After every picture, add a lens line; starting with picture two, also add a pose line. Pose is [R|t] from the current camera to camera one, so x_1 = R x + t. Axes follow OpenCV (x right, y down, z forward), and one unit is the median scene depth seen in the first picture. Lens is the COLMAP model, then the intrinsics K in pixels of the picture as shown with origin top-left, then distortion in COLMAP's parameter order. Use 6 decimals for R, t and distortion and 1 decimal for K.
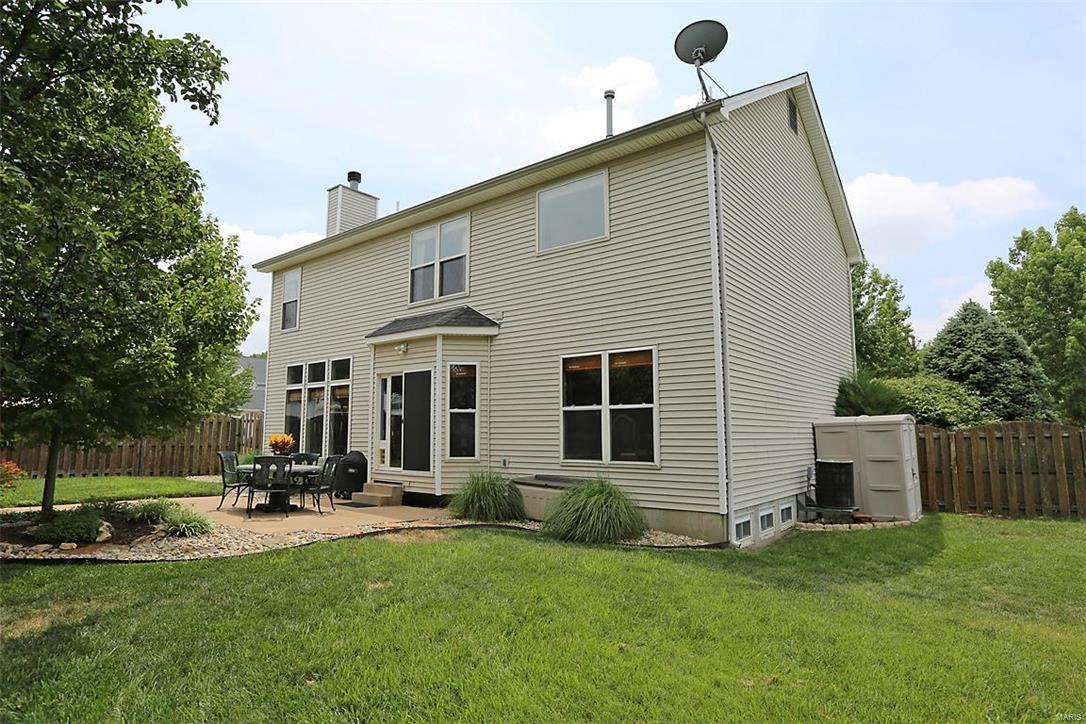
lens RADIAL K [[600.6, 0, 543.0], [0, 600.6, 362.0], [0, 0, 1]] dist [0.000187, 0.000005]
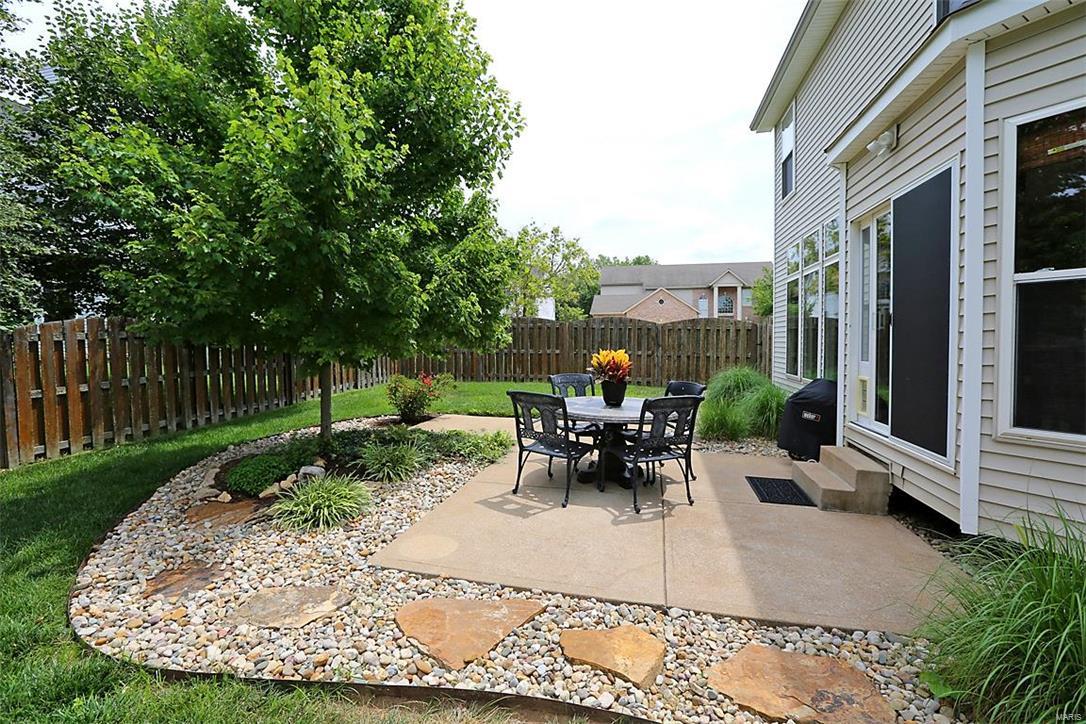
lens RADIAL K [[491.6, 0, 543.0], [0, 491.6, 362.0], [0, 0, 1]] dist [-0.037295, 0.000072]
pose [[0.432364, 0.040982, -0.900767, -0.036543], [0.105073, 0.989871, 0.095471, 0.068608], [0.895556, -0.135924, 0.423679, 0.618021]]
